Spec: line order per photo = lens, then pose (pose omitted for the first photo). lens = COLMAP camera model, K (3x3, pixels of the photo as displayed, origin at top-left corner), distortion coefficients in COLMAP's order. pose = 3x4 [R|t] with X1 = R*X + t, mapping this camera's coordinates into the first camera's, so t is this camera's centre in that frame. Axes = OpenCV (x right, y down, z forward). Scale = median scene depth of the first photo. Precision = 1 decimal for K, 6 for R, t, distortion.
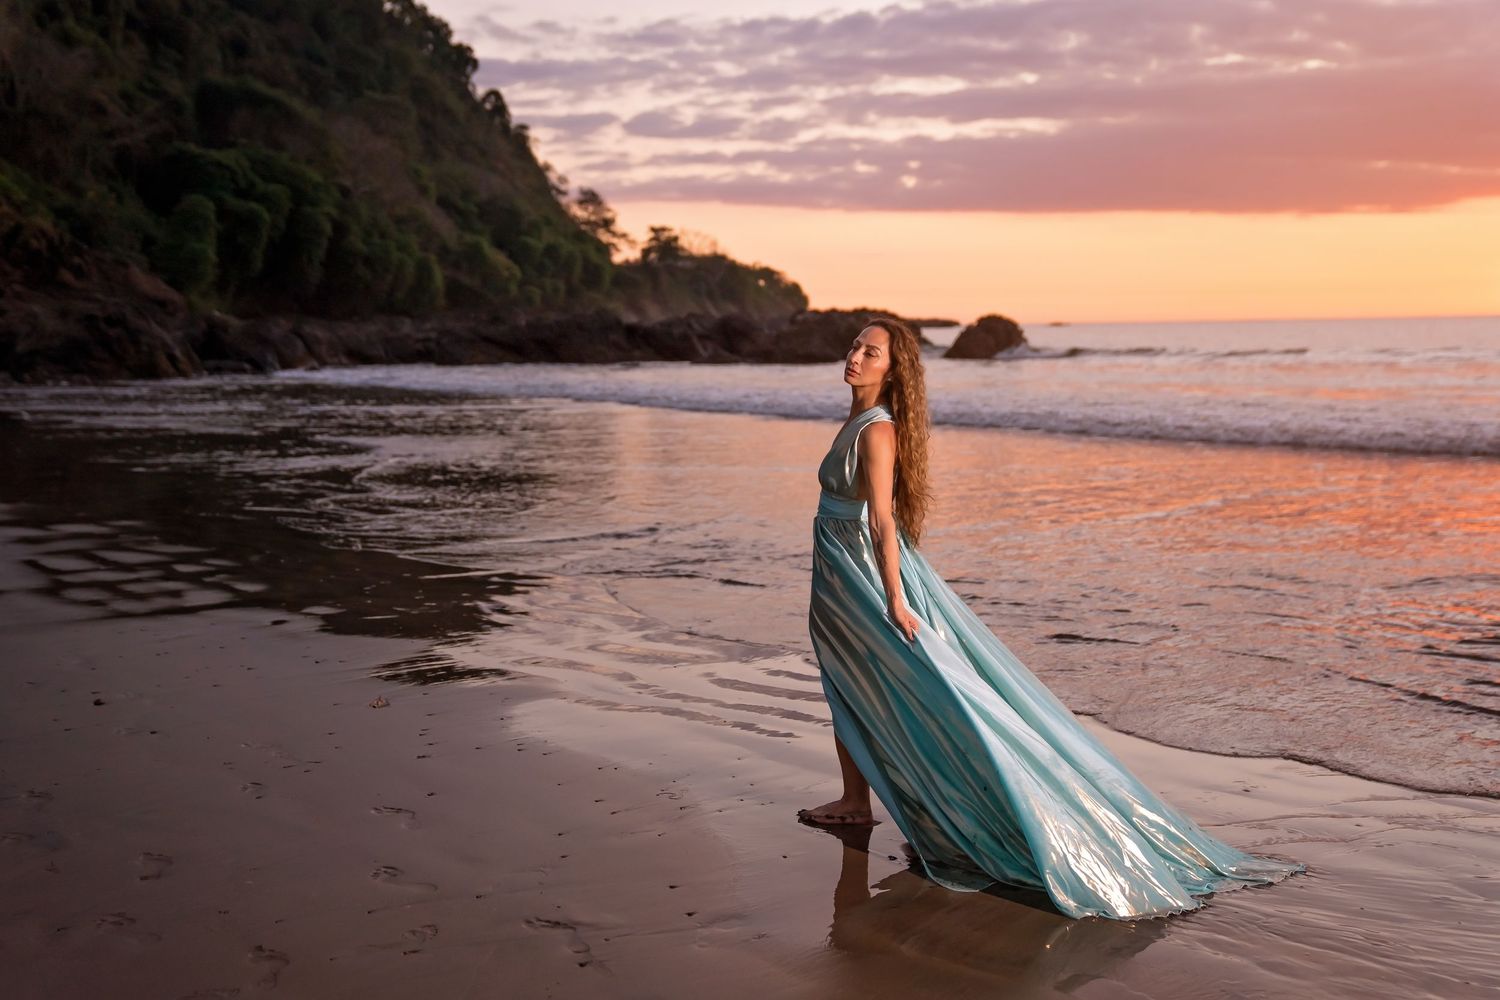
lens RADIAL K [[1581.9, 0, 740.1], [0, 1581.9, 496.8], [0, 0, 1]] dist [0.005439, 0.000000]
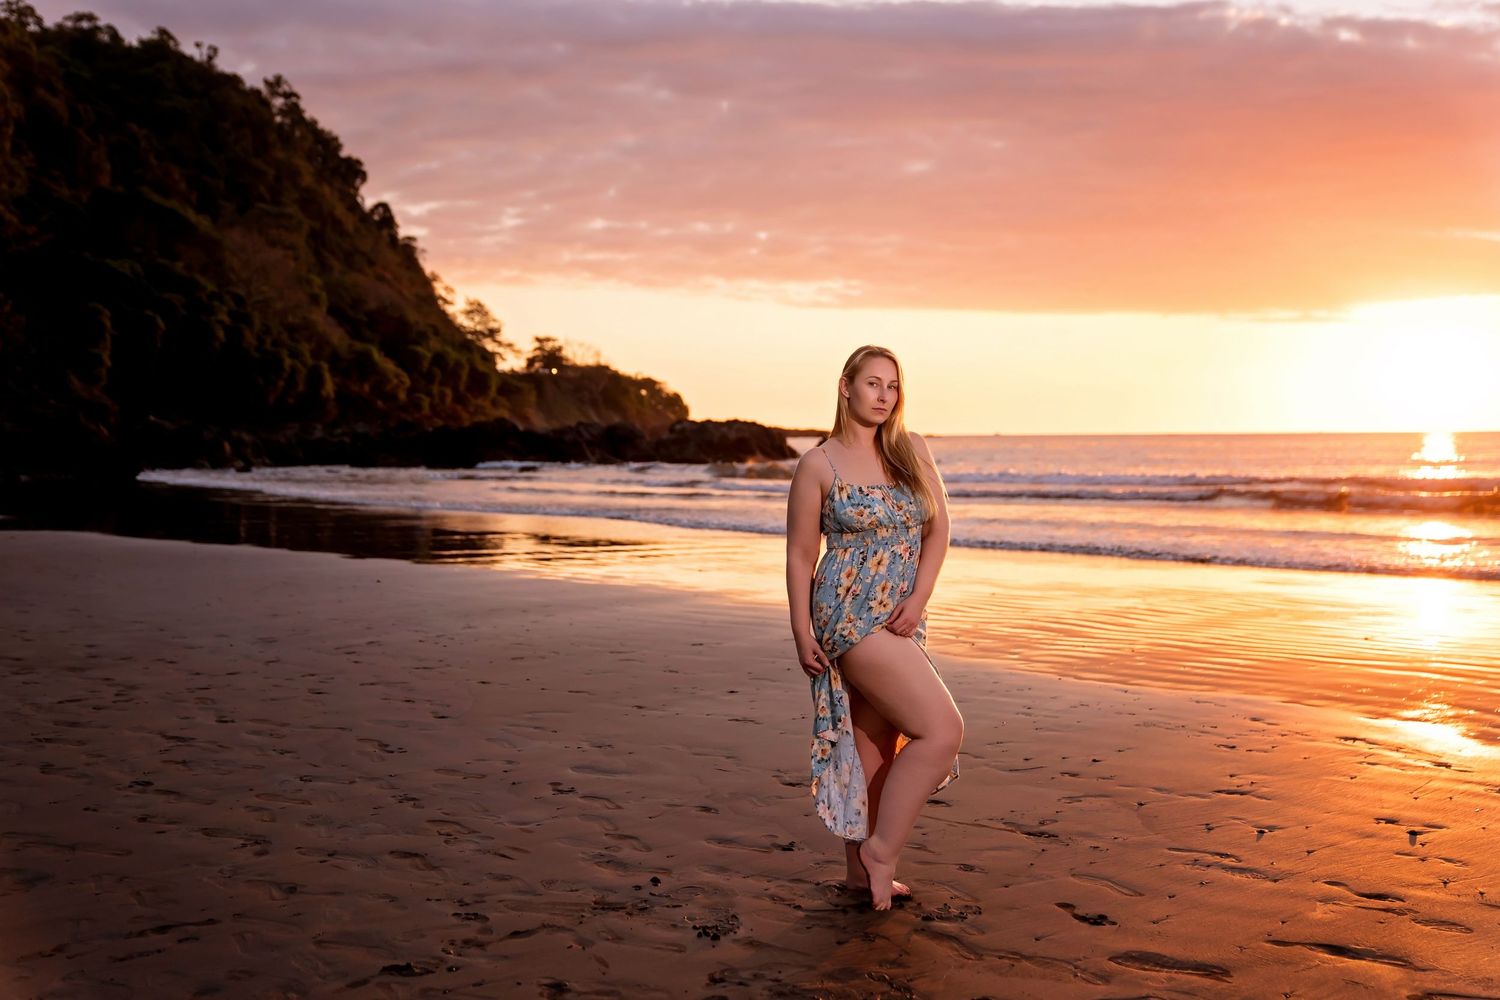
lens RADIAL K [[1914.5, 0, 761.3], [0, 1914.5, 499.9], [0, 0, 1]] dist [0.051953, 0.000000]
pose [[0.997069, 0.006838, 0.076198, -0.004751], [-0.001240, 0.997312, -0.073265, 0.027383], [-0.076495, 0.072956, 0.994397, -0.255442]]
